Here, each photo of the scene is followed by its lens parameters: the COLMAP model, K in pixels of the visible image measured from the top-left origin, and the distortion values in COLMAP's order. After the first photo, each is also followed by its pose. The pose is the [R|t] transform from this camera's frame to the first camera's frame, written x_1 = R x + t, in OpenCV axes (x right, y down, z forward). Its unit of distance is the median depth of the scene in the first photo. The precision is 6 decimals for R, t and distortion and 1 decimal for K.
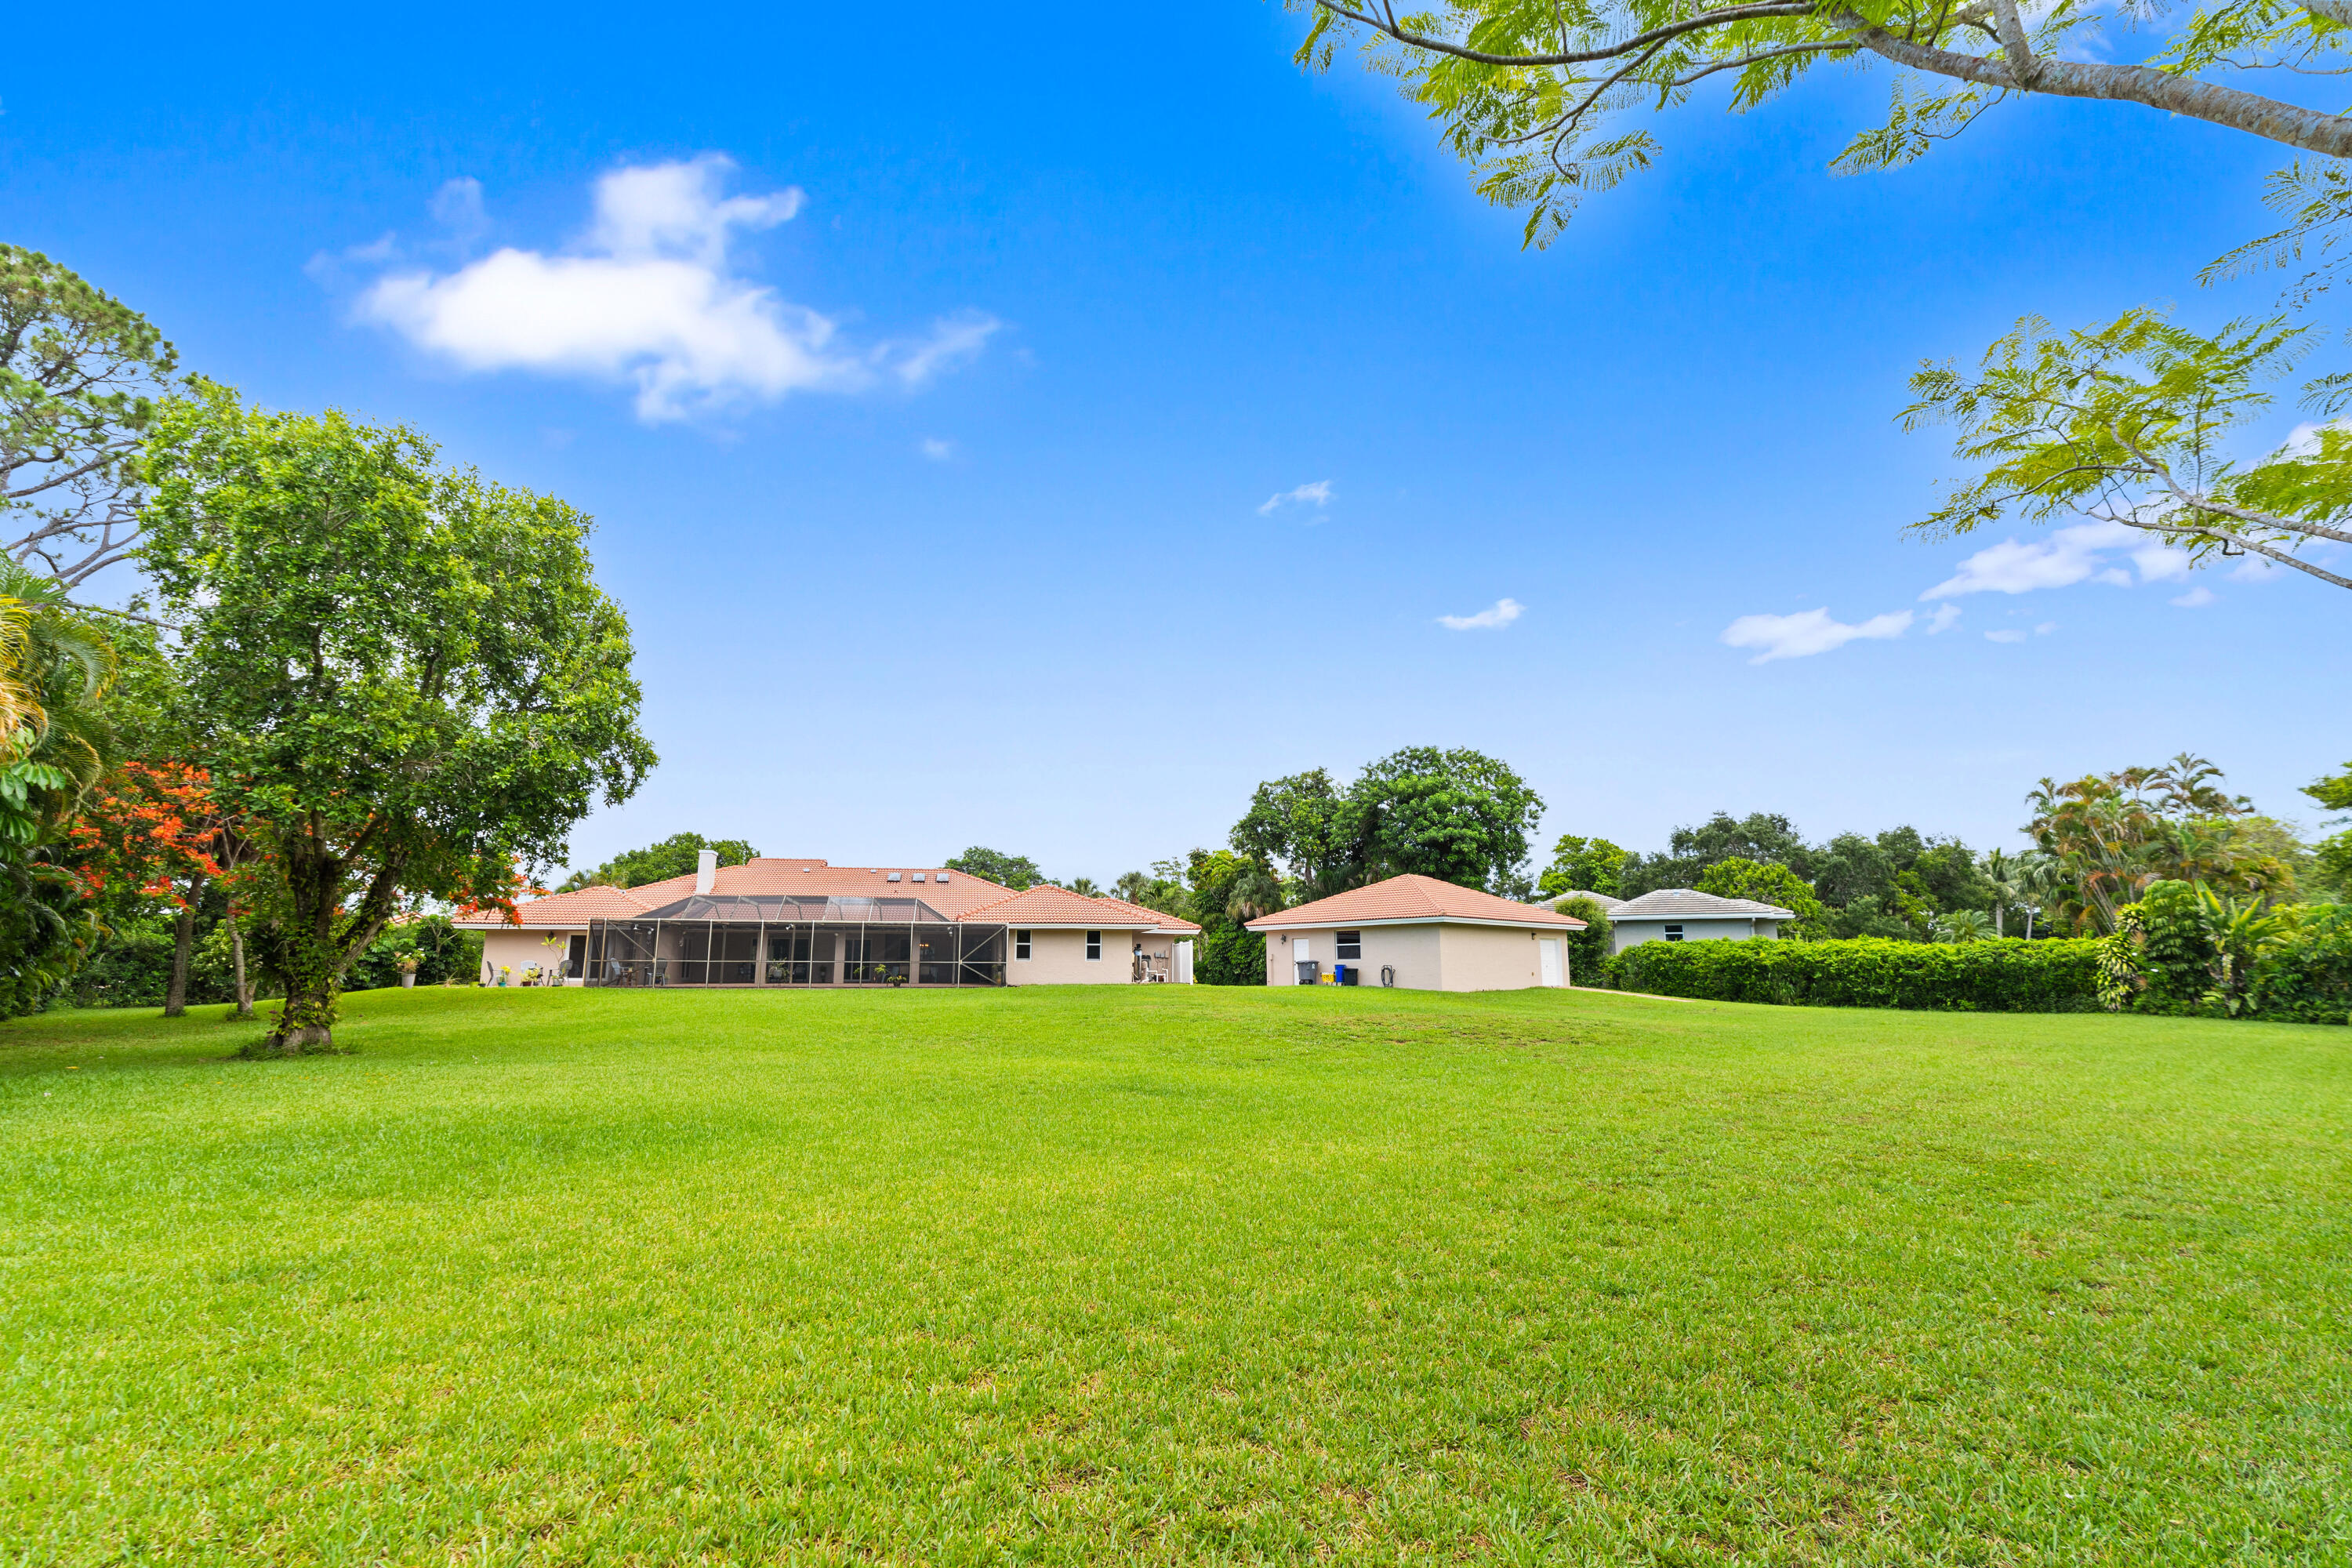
lens RADIAL K [[1068.9, 0, 1176.0], [0, 1068.9, 784.0], [0, 0, 1]] dist [-0.004185, -0.000080]
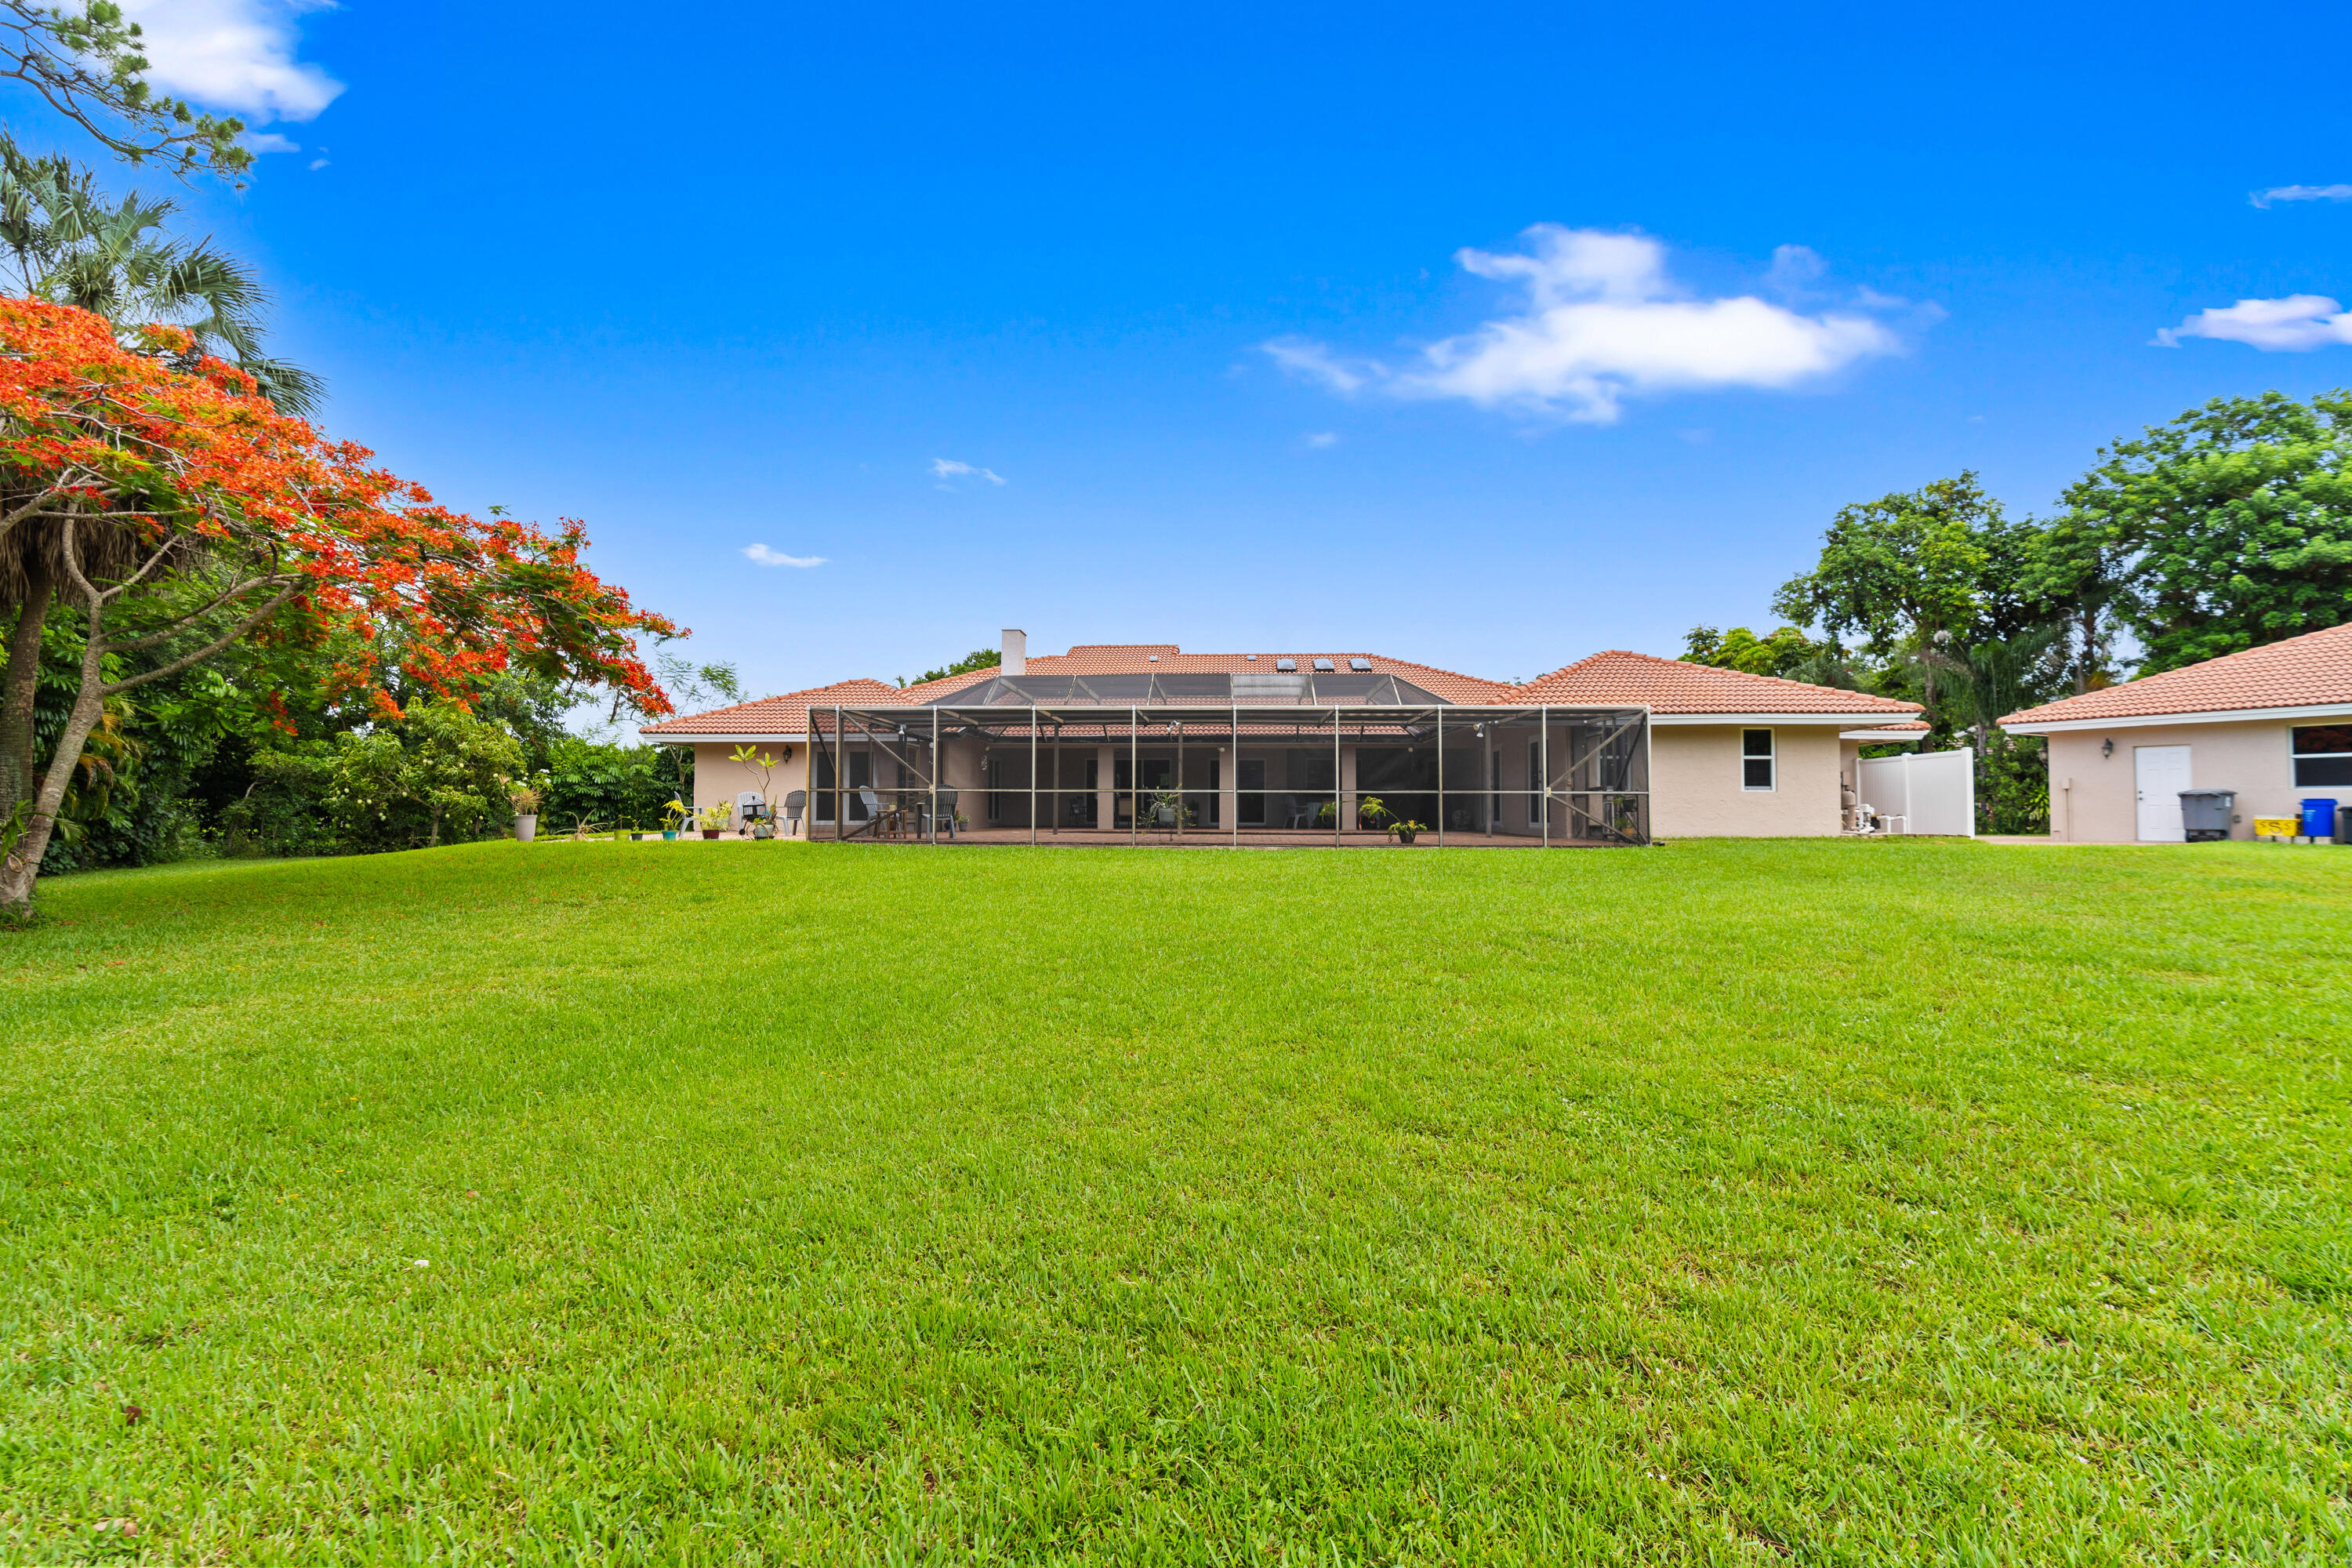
lens RADIAL K [[1068.9, 0, 1176.0], [0, 1068.9, 784.0], [0, 0, 1]] dist [-0.004185, -0.000080]
pose [[0.966123, -0.004369, -0.258044, -0.195625], [0.042396, 0.988960, 0.141987, 0.077134], [0.254575, -0.148117, 0.955643, 0.438625]]
